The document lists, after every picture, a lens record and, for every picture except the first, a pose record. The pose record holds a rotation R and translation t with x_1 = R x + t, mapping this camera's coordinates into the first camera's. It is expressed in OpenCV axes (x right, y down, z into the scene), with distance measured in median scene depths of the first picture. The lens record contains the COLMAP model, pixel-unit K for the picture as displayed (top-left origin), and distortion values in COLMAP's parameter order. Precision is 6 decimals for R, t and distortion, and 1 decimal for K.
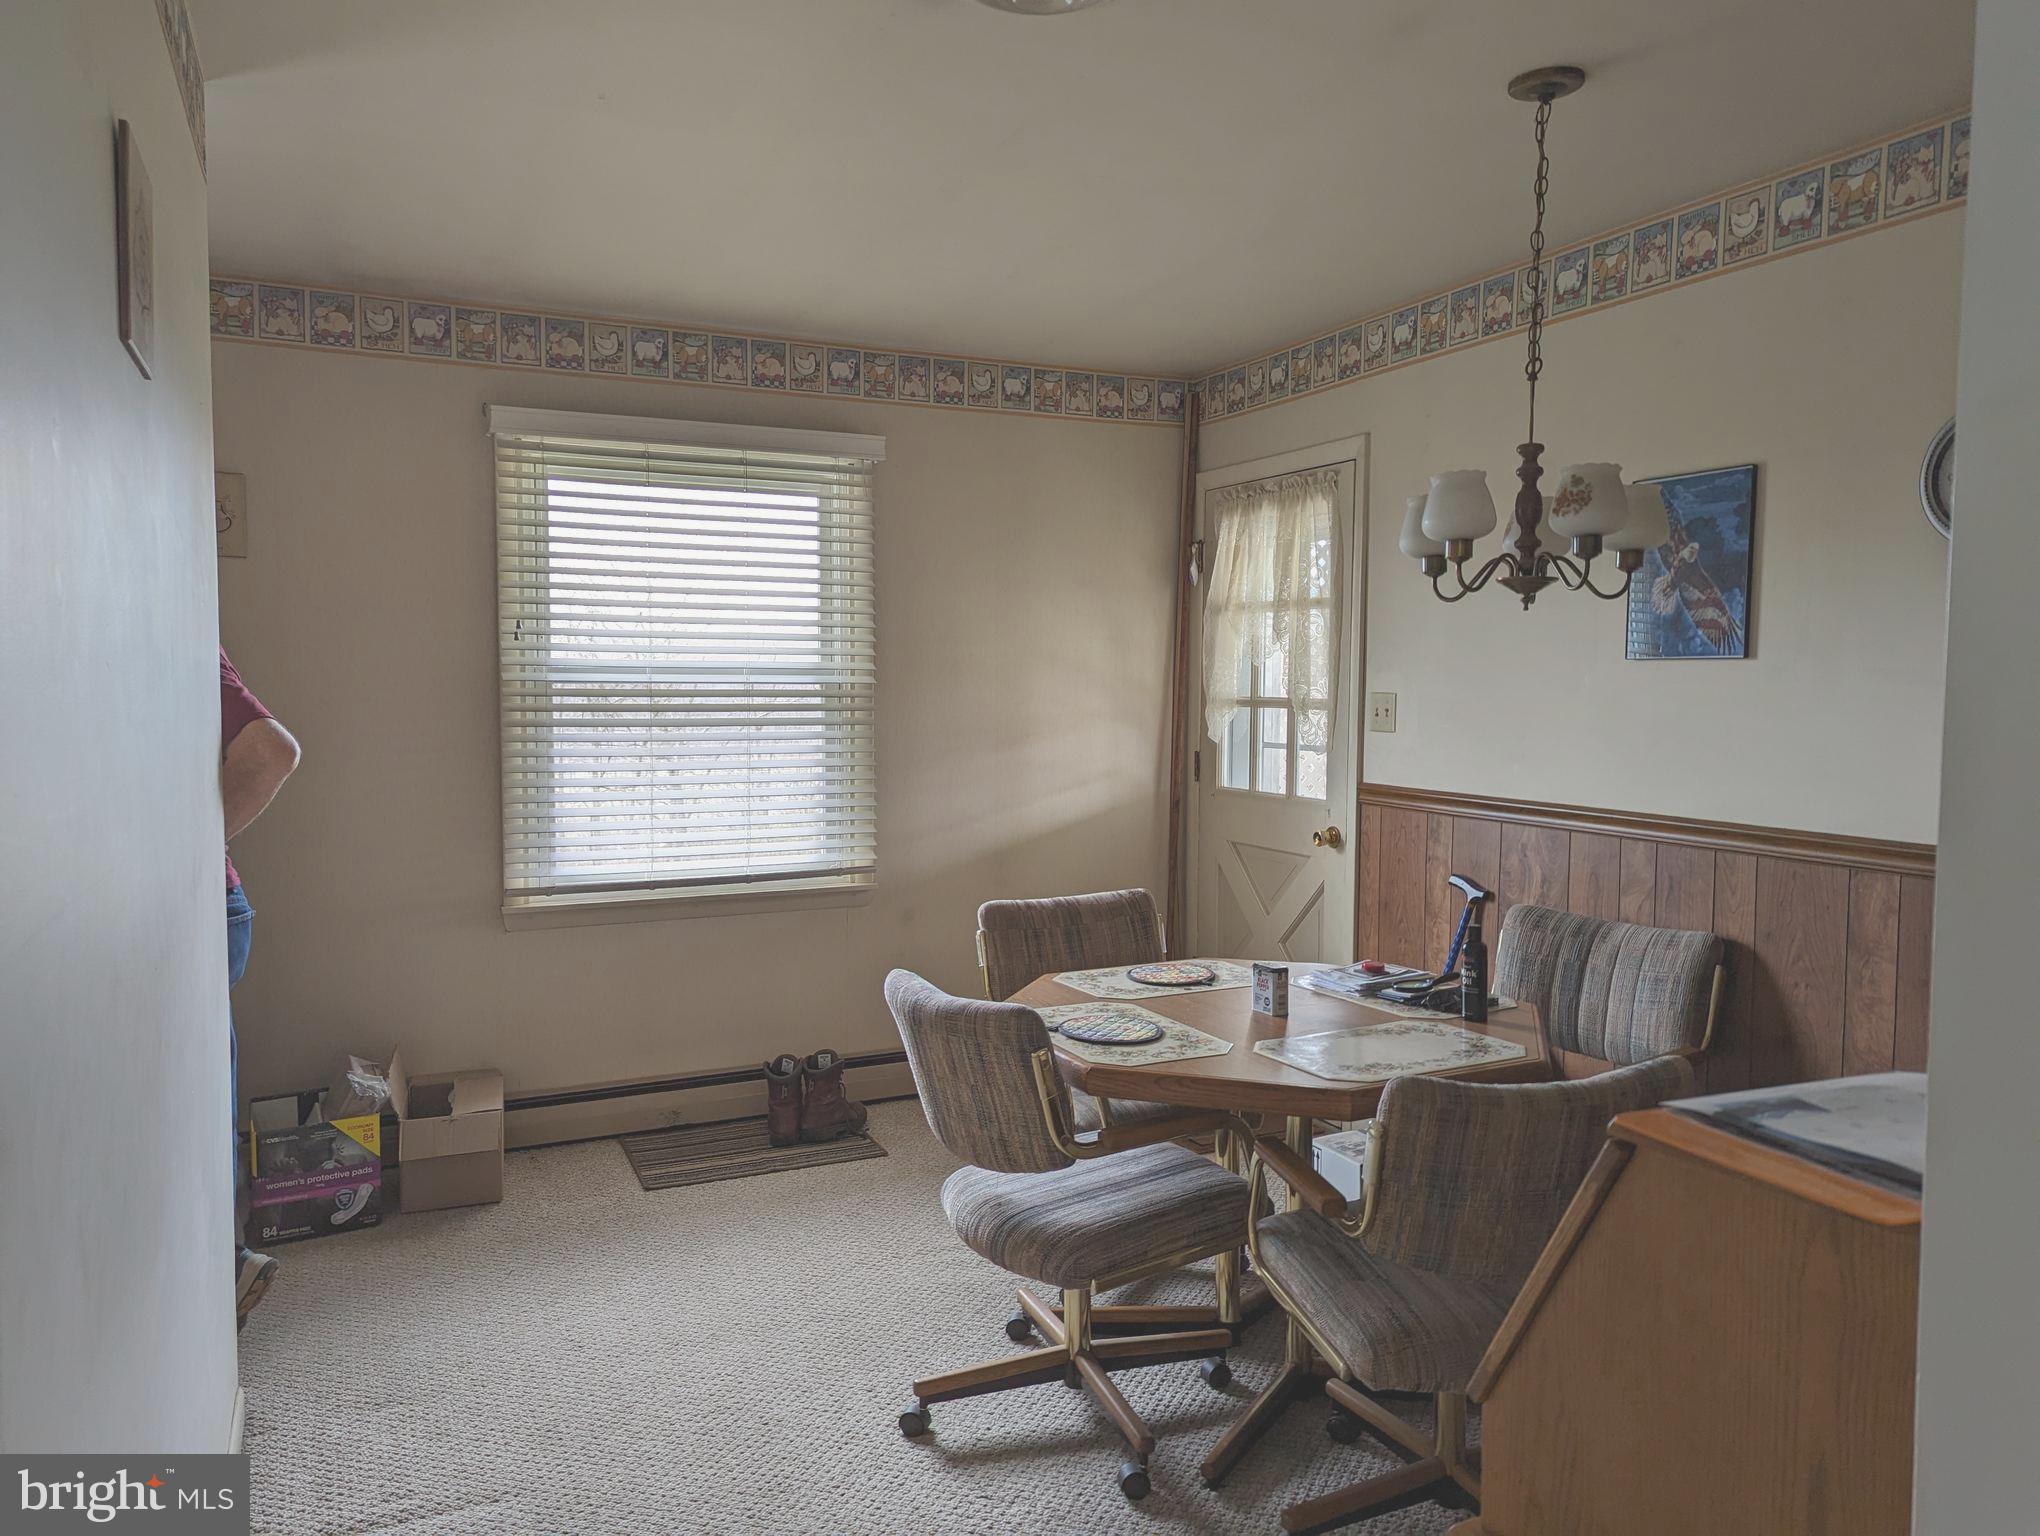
lens RADIAL K [[1441.8, 0, 1010.2], [0, 1441.8, 769.3], [0, 0, 1]] dist [0.085593, -0.081710]
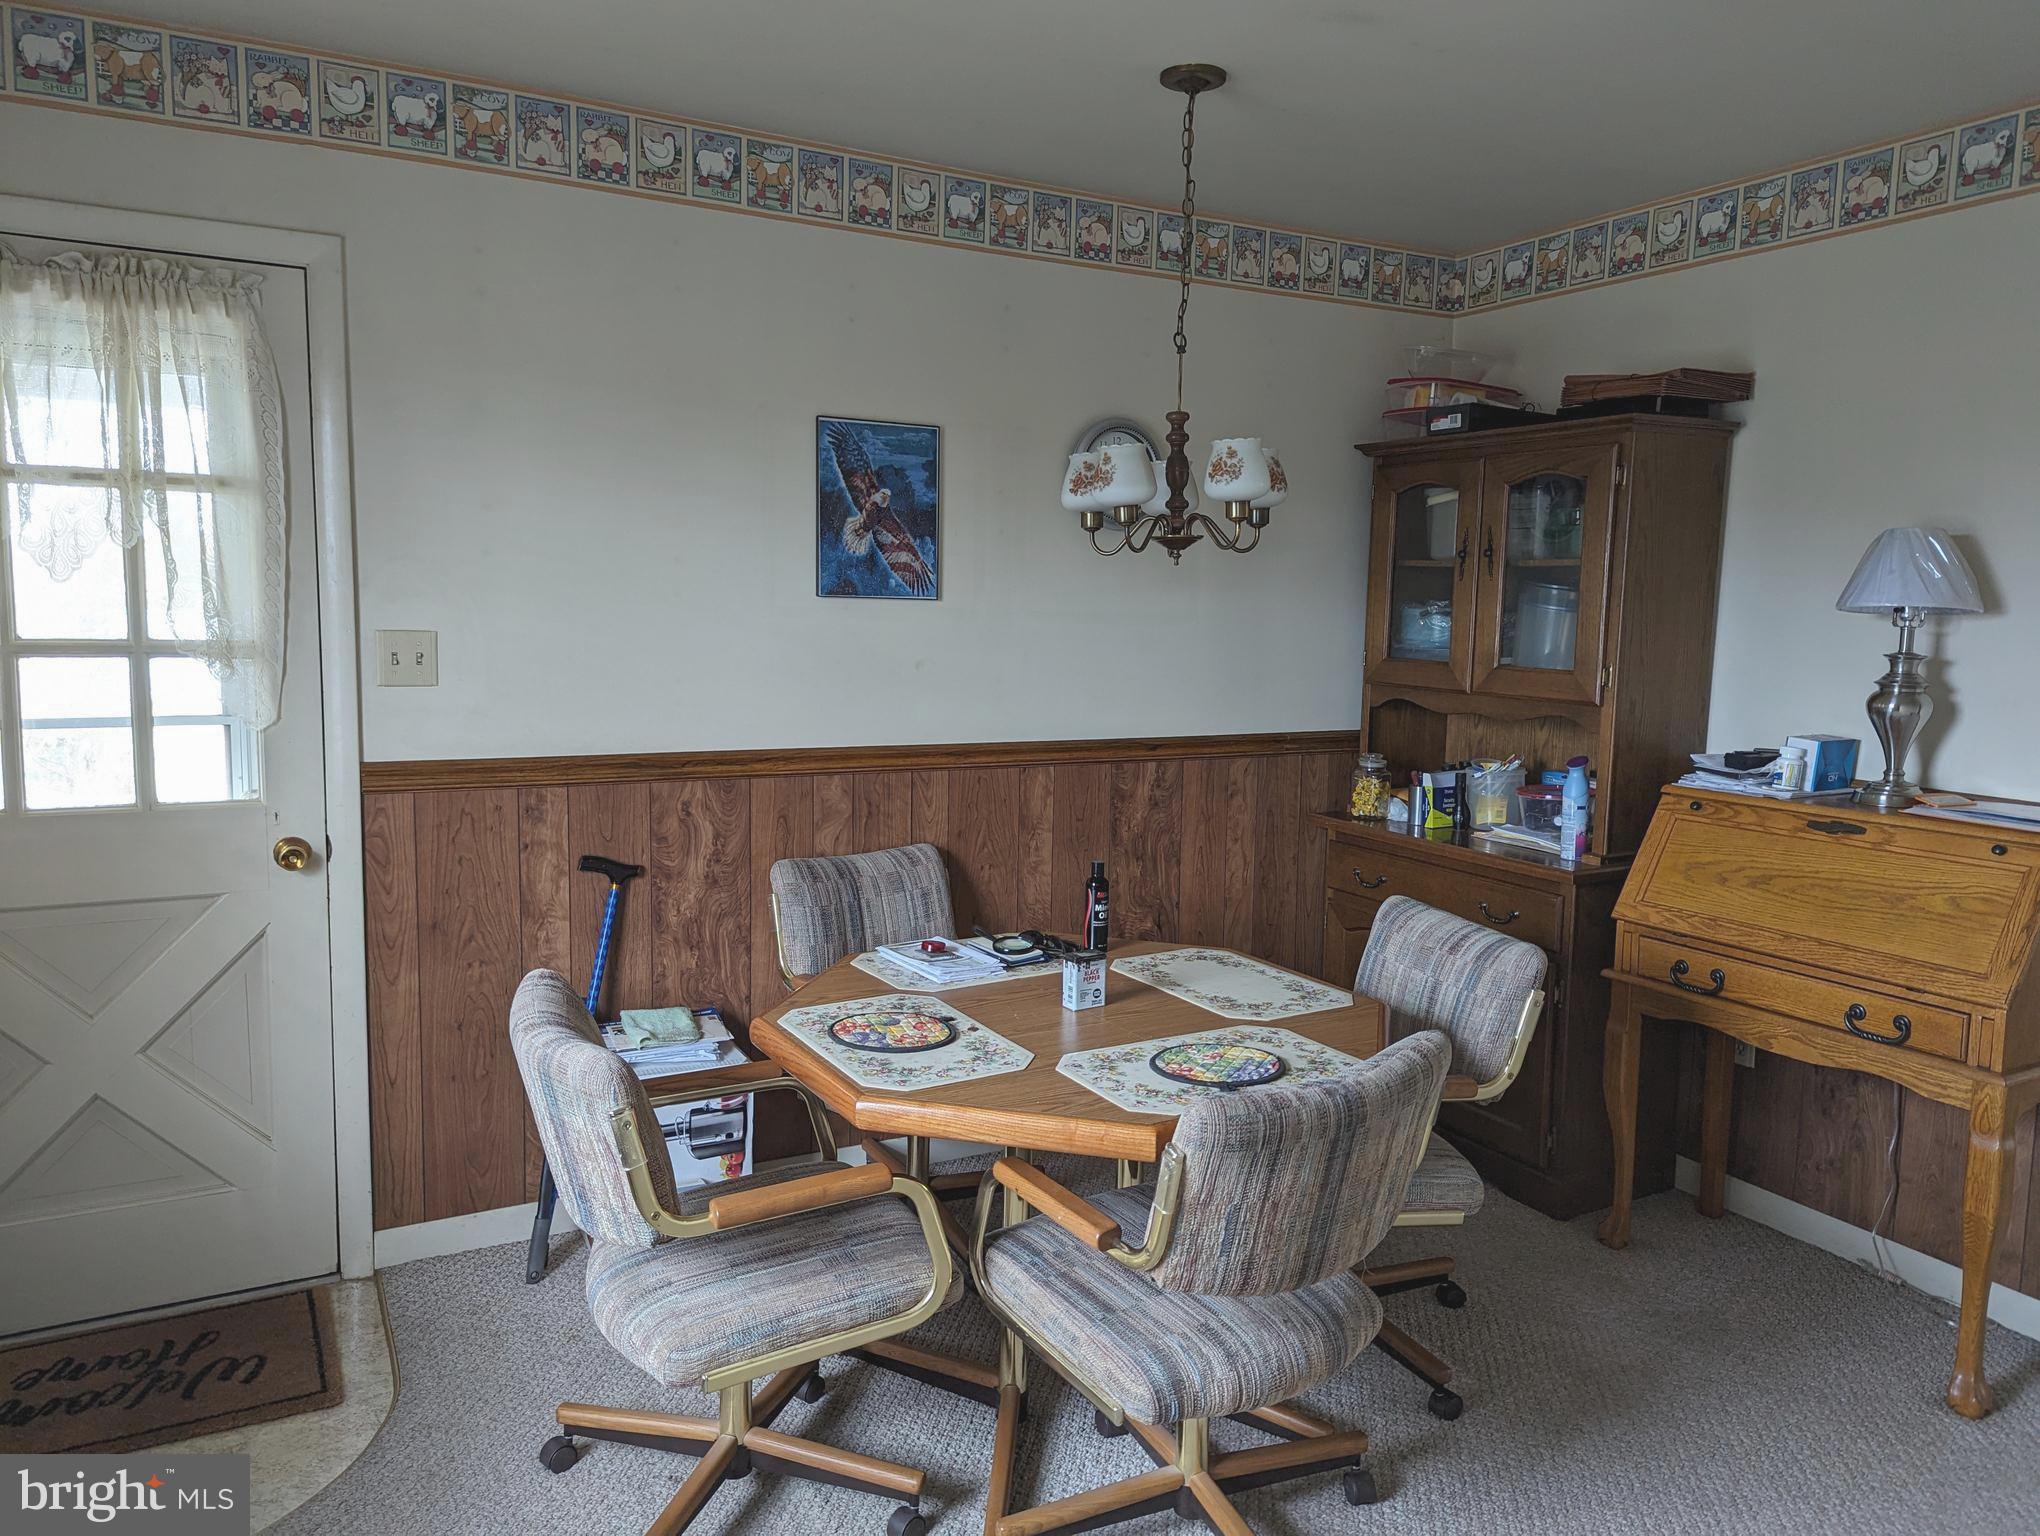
lens RADIAL K [[1441.8, 0, 1010.2], [0, 1441.8, 769.3], [0, 0, 1]] dist [0.085593, -0.081710]
pose [[-0.066614, -0.123854, 0.990062, -0.612194], [0.044551, 0.990907, 0.126957, -0.082101], [-0.996784, 0.052566, -0.060491, 0.985849]]
